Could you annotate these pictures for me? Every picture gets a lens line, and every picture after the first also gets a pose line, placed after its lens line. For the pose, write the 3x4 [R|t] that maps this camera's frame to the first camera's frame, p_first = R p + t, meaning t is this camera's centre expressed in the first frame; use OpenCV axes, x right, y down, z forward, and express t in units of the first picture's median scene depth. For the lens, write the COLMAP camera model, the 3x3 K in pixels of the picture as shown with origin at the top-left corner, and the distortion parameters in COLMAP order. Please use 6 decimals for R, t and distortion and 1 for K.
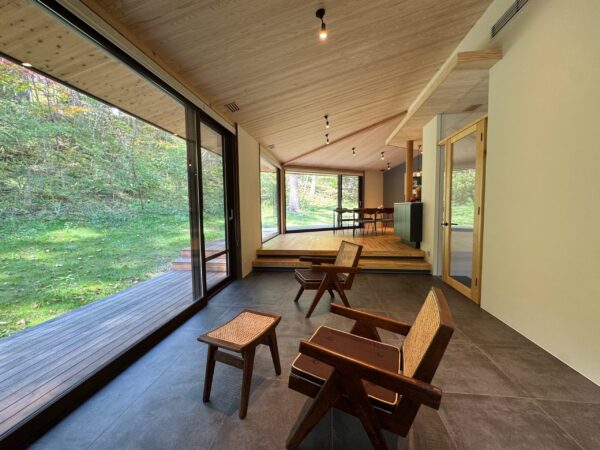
lens RADIAL K [[237.2, 0, 301.1], [0, 237.2, 221.8], [0, 0, 1]] dist [-0.003548, -0.000153]
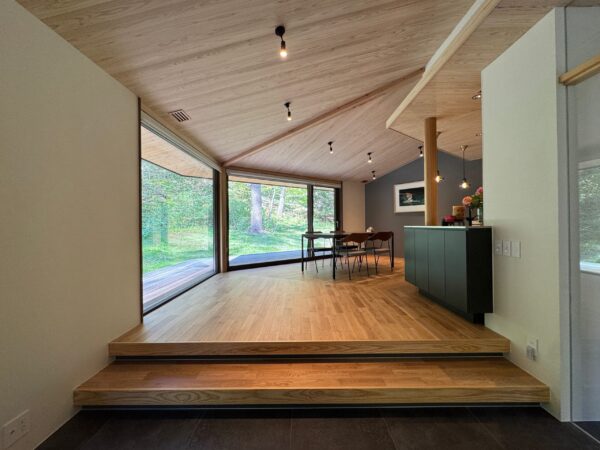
lens RADIAL K [[237.2, 0, 297.4], [0, 237.2, 223.7], [0, 0, 1]] dist [-0.003548, -0.000153]
pose [[0.993818, 0.001865, 0.111009, 0.064874], [0.006053, 0.997462, -0.070940, -0.041714], [-0.110860, 0.071173, 0.991284, 0.425532]]
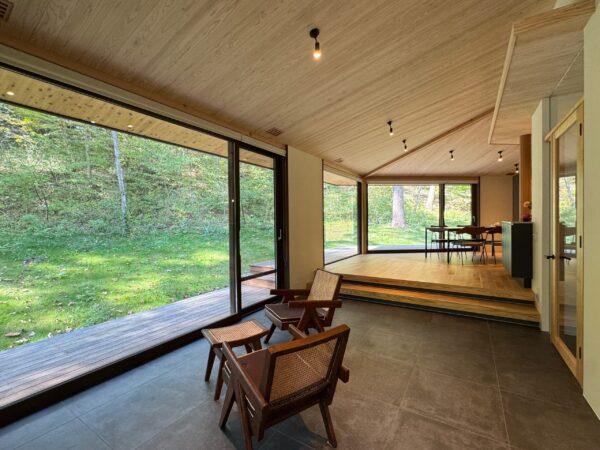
lens RADIAL K [[262.8, 0, 305.2], [0, 262.8, 224.3], [0, 0, 1]] dist [-0.000914, 0.000209]
pose [[0.910890, 0.008745, -0.412556, 0.161177], [-0.027689, 0.998817, -0.039963, -0.019420], [0.411719, 0.047825, 0.910055, 0.014010]]
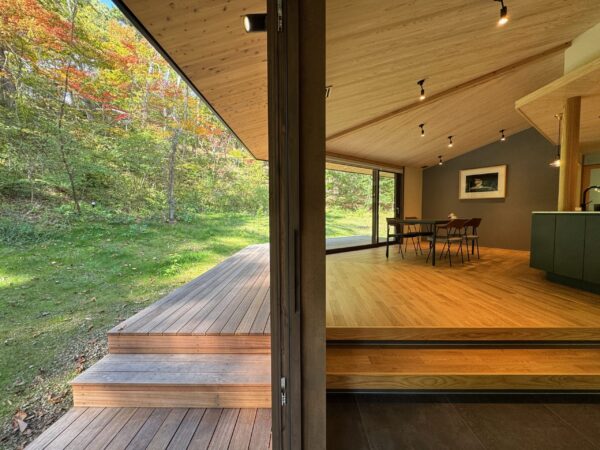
lens RADIAL K [[237.2, 0, 300.2], [0, 237.2, 223.8], [0, 0, 1]] dist [-0.003548, -0.000153]
pose [[0.994783, 0.003935, 0.101941, -0.193376], [-0.002307, 0.999868, -0.016085, -0.037658], [-0.101990, 0.015766, 0.994660, 0.466806]]
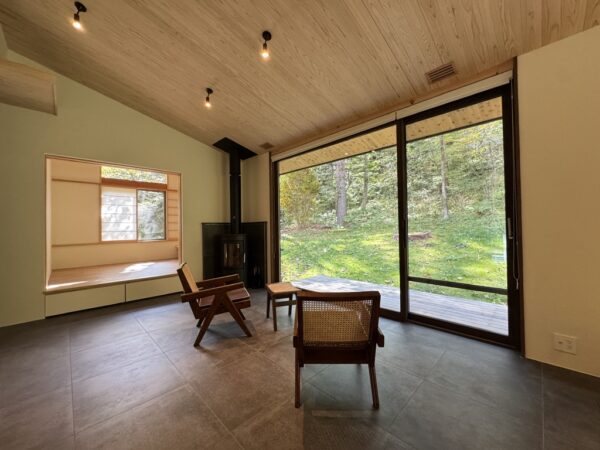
lens RADIAL K [[237.2, 0, 297.4], [0, 237.2, 228.1], [0, 0, 1]] dist [-0.003548, -0.000153]
pose [[-0.624319, 0.023579, -0.780814, 0.272379], [-0.024114, 0.998486, 0.049433, -0.028470], [0.780798, 0.049690, -0.622805, 0.583880]]
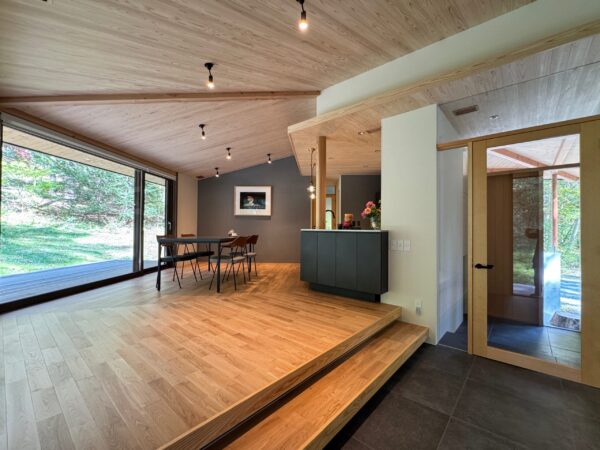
lens RADIAL K [[262.8, 0, 298.6], [0, 262.8, 224.8], [0, 0, 1]] dist [-0.000914, 0.000209]
pose [[0.566416, 0.027664, 0.823655, -0.160710], [0.036897, 0.997583, -0.058879, -0.047150], [-0.823293, 0.063740, 0.564026, 0.574944]]
